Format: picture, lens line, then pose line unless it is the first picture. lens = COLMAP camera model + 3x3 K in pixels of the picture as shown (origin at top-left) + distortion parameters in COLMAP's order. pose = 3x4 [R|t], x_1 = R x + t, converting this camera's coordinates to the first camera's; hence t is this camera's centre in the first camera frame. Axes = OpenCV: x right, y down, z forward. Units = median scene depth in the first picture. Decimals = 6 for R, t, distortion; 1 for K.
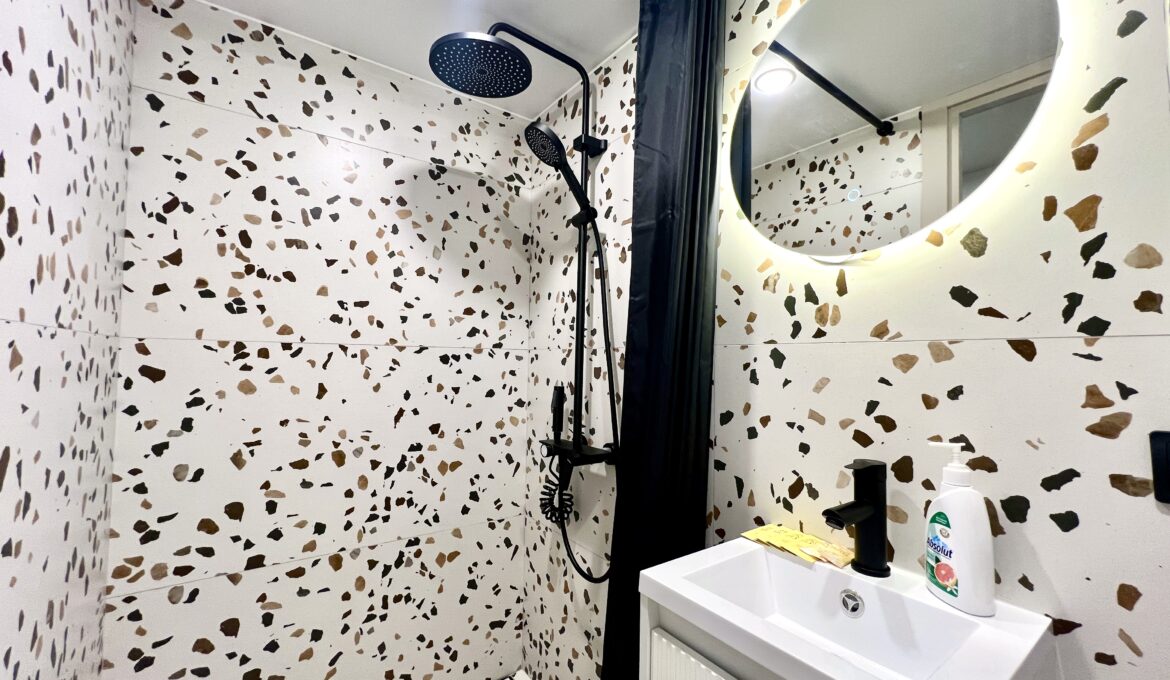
lens RADIAL K [[470.5, 0, 586.0], [0, 470.5, 339.2], [0, 0, 1]] dist [-0.000208, 0.000826]
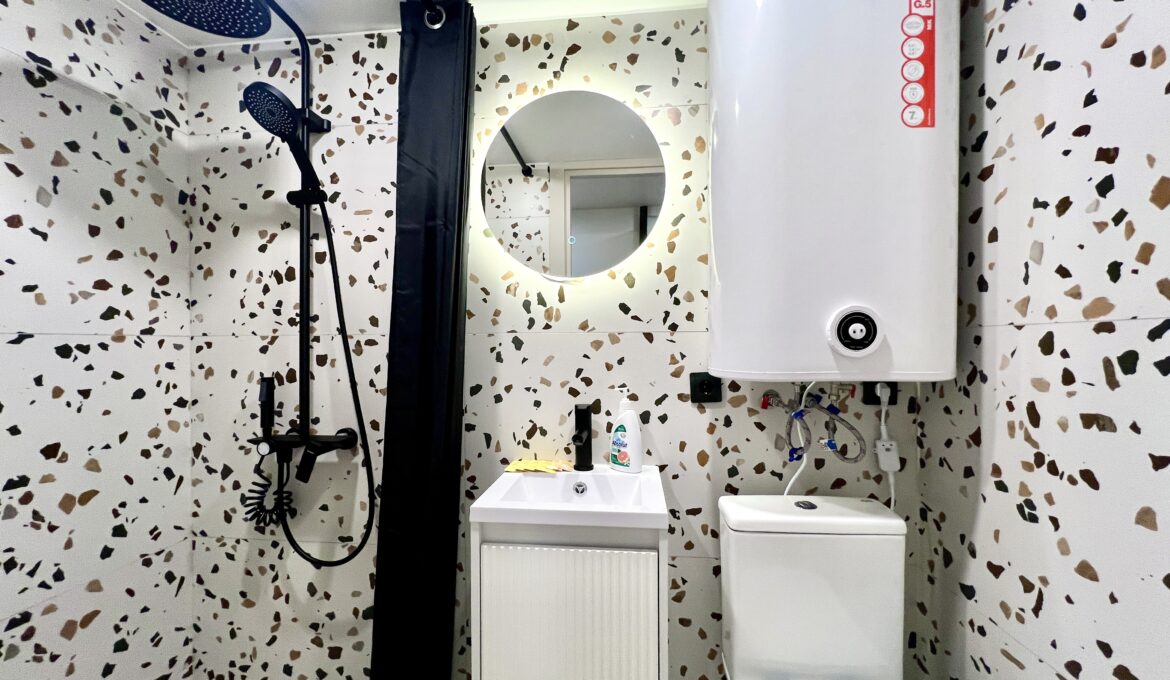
lens RADIAL K [[460.8, 0, 593.3], [0, 460.8, 335.4], [0, 0, 1]] dist [0.003660, 0.000181]
pose [[0.667032, -0.006125, 0.745004, -0.309001], [-0.018723, 0.999513, 0.024980, -0.014370], [-0.744794, -0.030611, 0.666592, -0.057009]]
